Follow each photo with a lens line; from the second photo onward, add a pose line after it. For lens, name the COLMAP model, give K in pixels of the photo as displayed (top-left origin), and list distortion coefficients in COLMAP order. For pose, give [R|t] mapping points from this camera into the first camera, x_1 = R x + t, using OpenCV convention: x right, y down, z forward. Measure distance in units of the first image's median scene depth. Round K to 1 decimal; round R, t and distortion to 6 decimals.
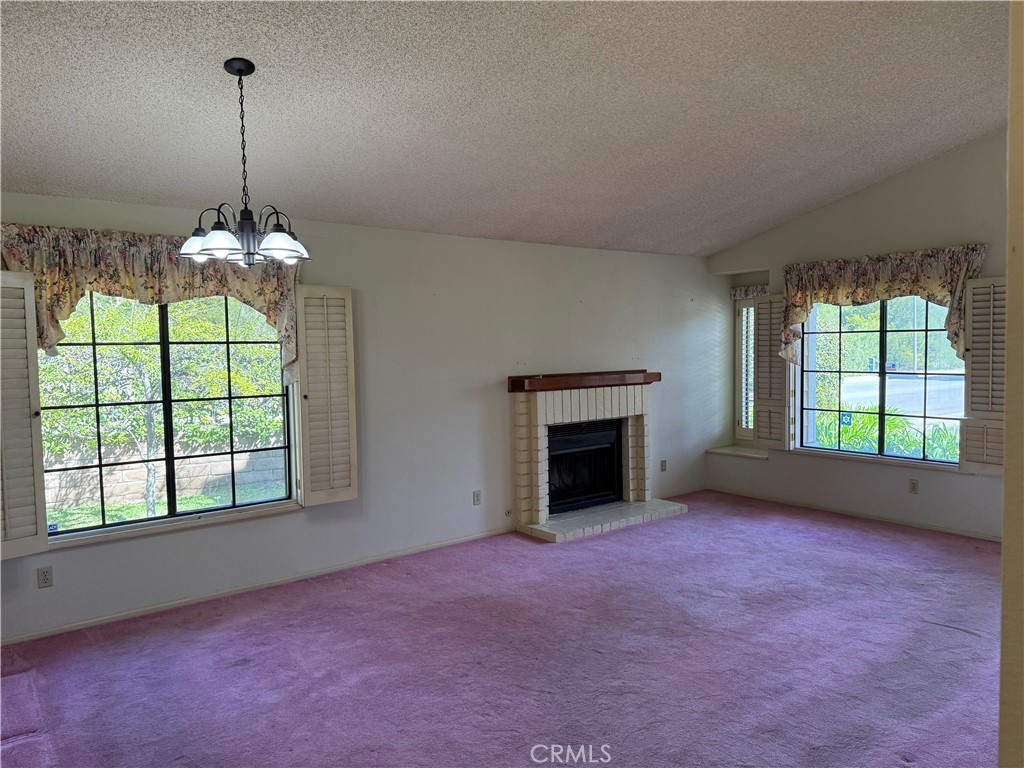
lens RADIAL K [[708.7, 0, 512.0], [0, 708.7, 384.0], [0, 0, 1]] dist [0.088772, -0.140844]
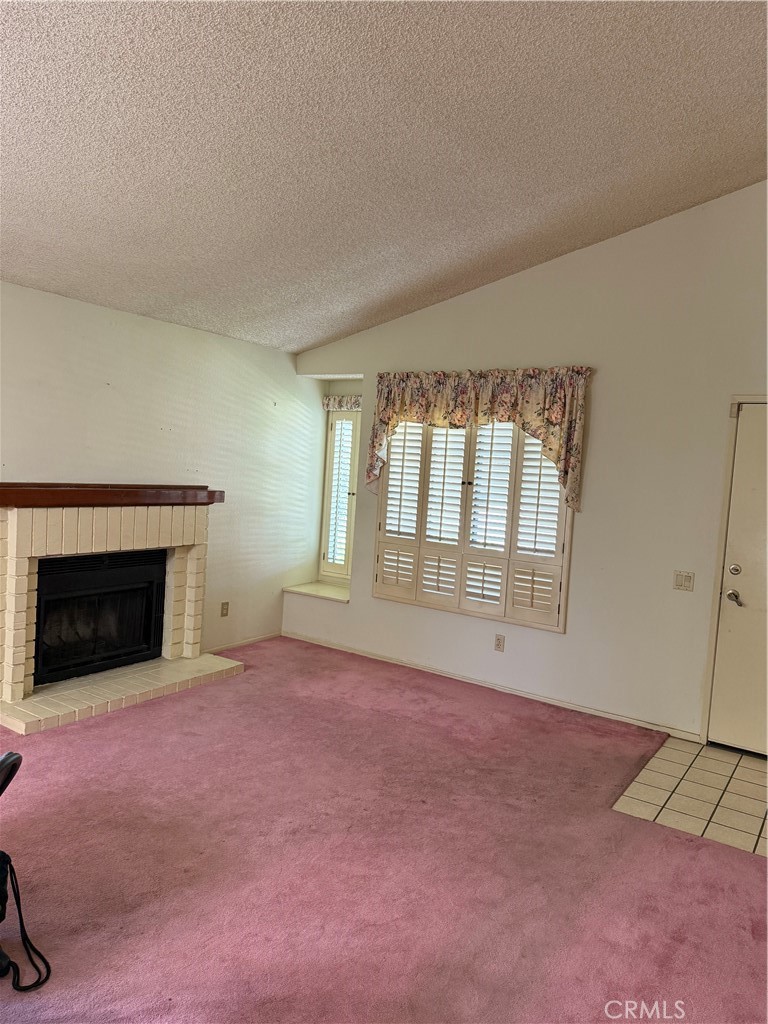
lens RADIAL K [[708.7, 0, 384.0], [0, 708.7, 512.0], [0, 0, 1]] dist [0.088772, -0.140844]
pose [[0.940972, 0.050893, 0.334637, 0.117959], [-0.055530, 0.998448, 0.004296, -0.006217], [-0.333899, -0.022624, 0.942337, 0.215345]]
